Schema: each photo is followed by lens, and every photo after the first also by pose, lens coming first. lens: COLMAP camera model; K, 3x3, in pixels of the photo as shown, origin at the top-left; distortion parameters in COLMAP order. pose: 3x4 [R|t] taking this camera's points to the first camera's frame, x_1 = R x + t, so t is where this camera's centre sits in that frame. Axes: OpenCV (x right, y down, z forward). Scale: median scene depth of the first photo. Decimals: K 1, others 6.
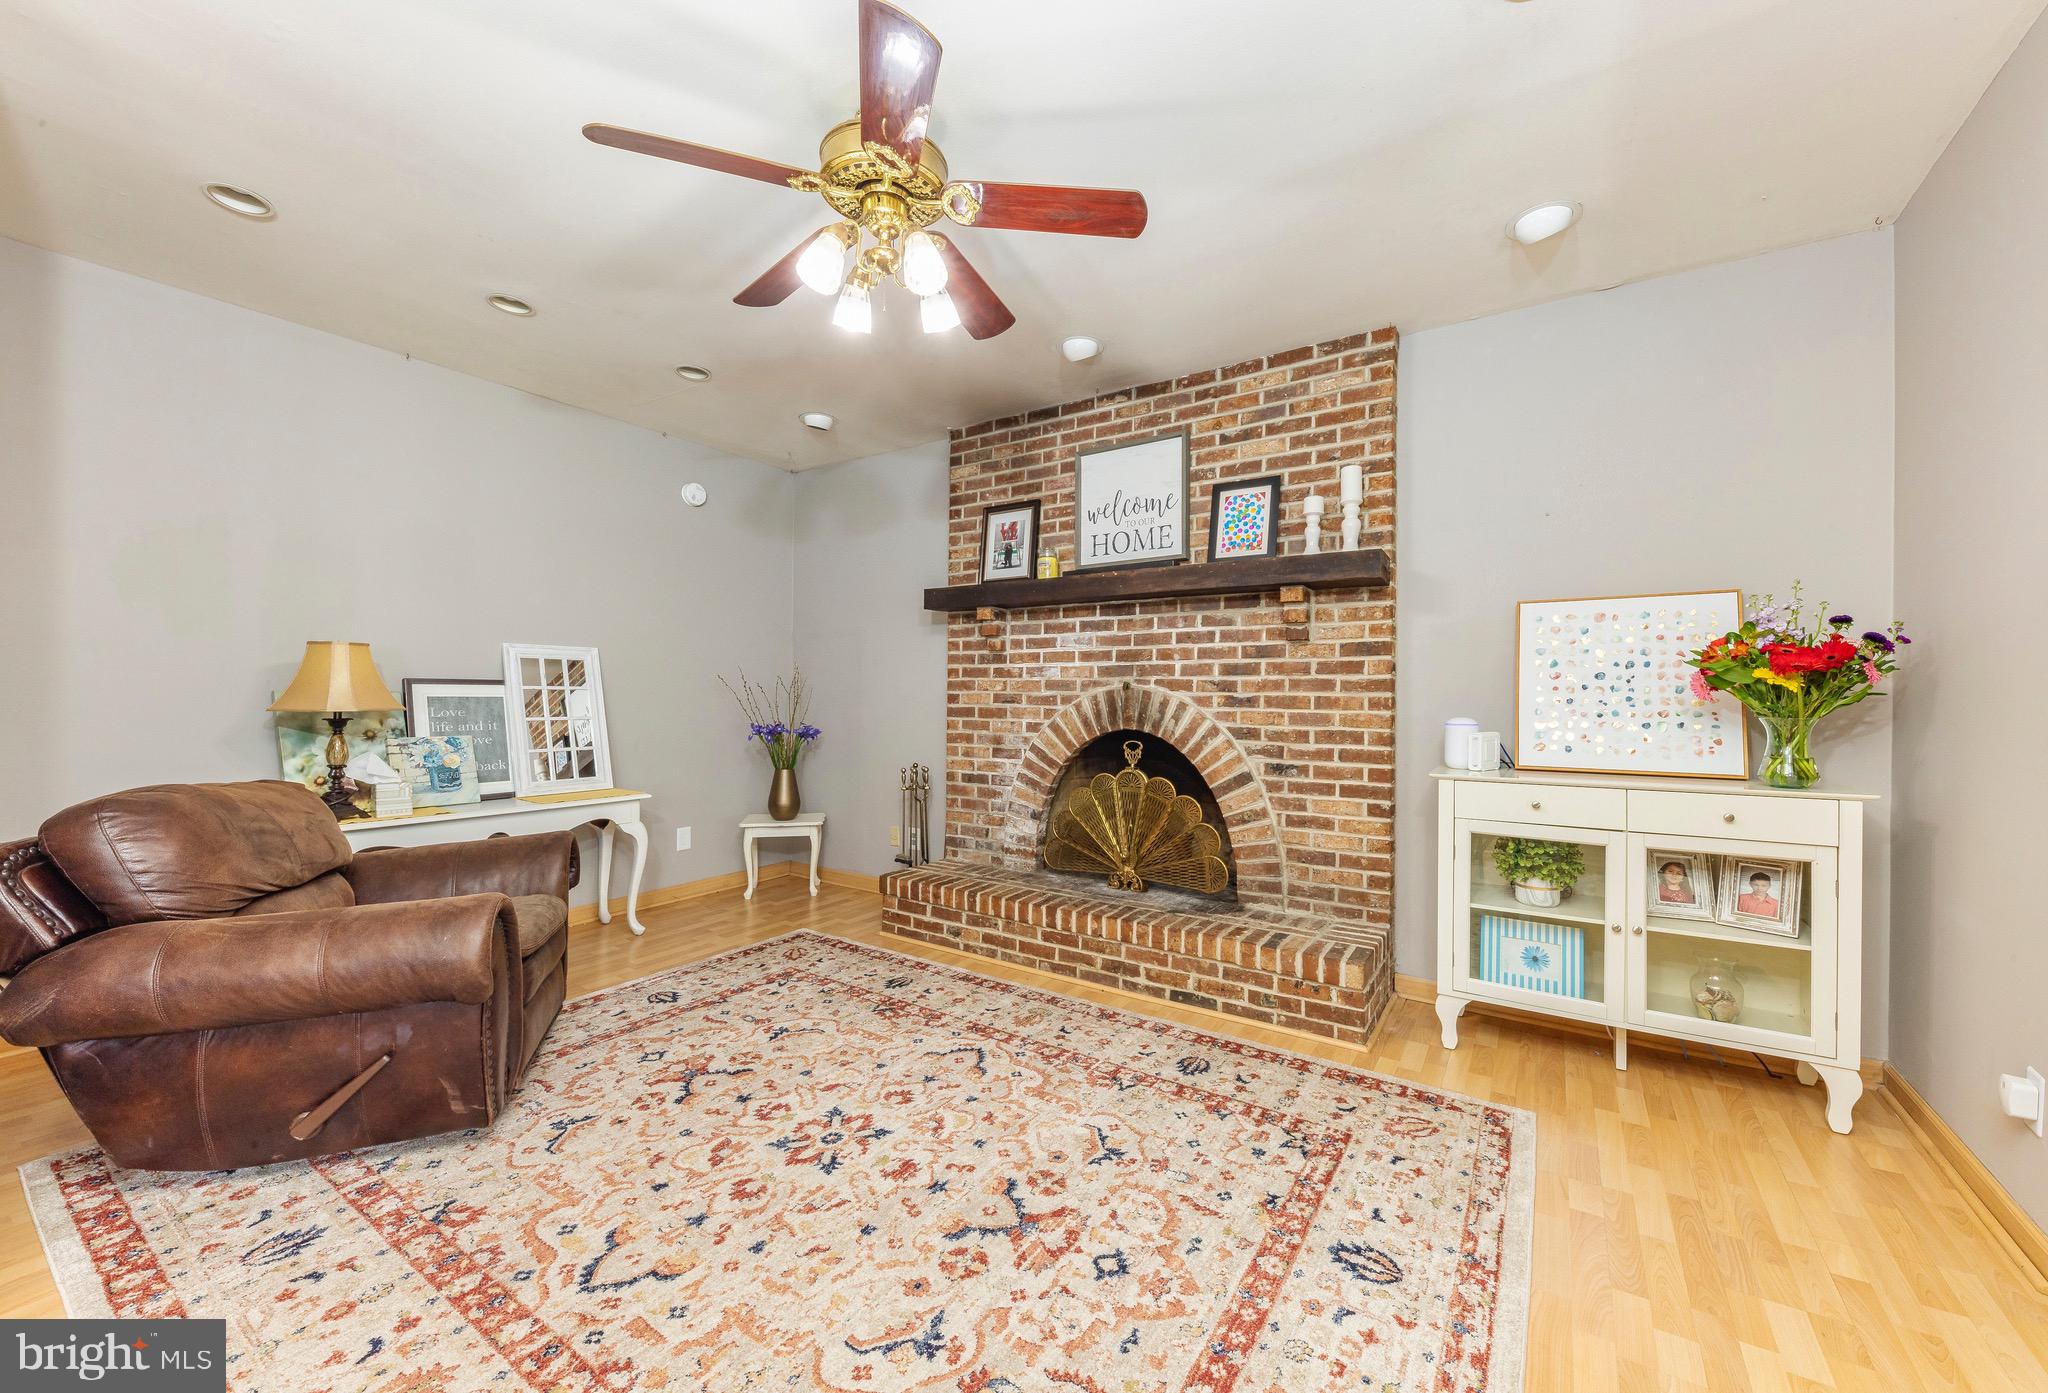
lens RADIAL K [[783.3, 0, 1037.4], [0, 783.3, 696.3], [0, 0, 1]] dist [0.009802, -0.000069]
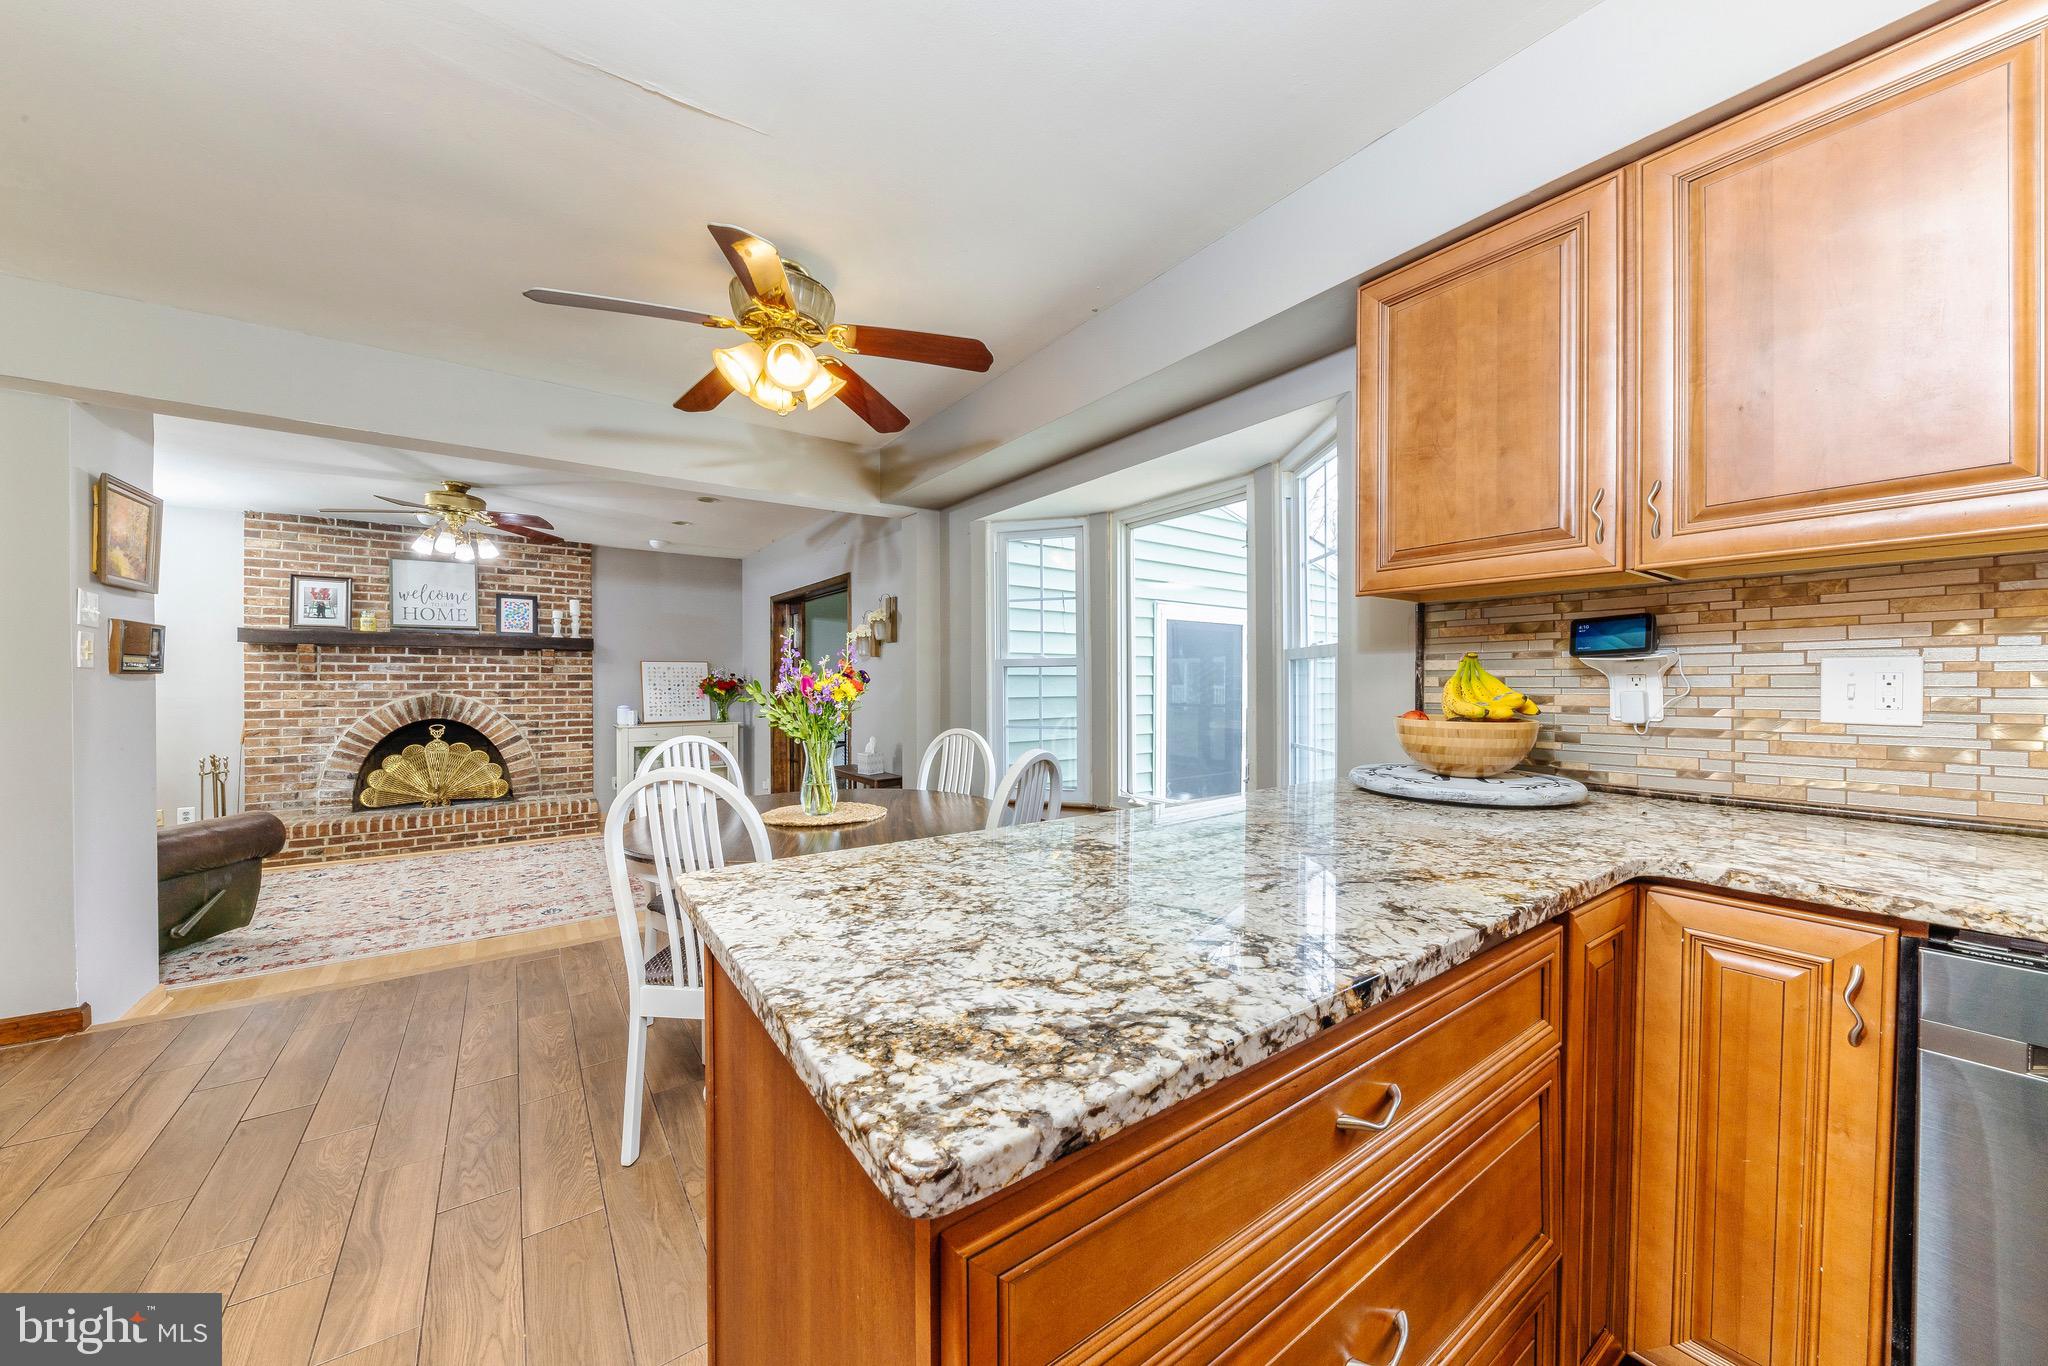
lens RADIAL K [[718.8, 0, 1040.9], [0, 718.8, 686.9], [0, 0, 1]] dist [-0.001403, -0.000437]
pose [[0.340172, -0.016625, 0.940216, -1.053561], [0.002070, 0.999855, 0.016930, -0.061212], [-0.940361, -0.003813, 0.340156, -0.952509]]
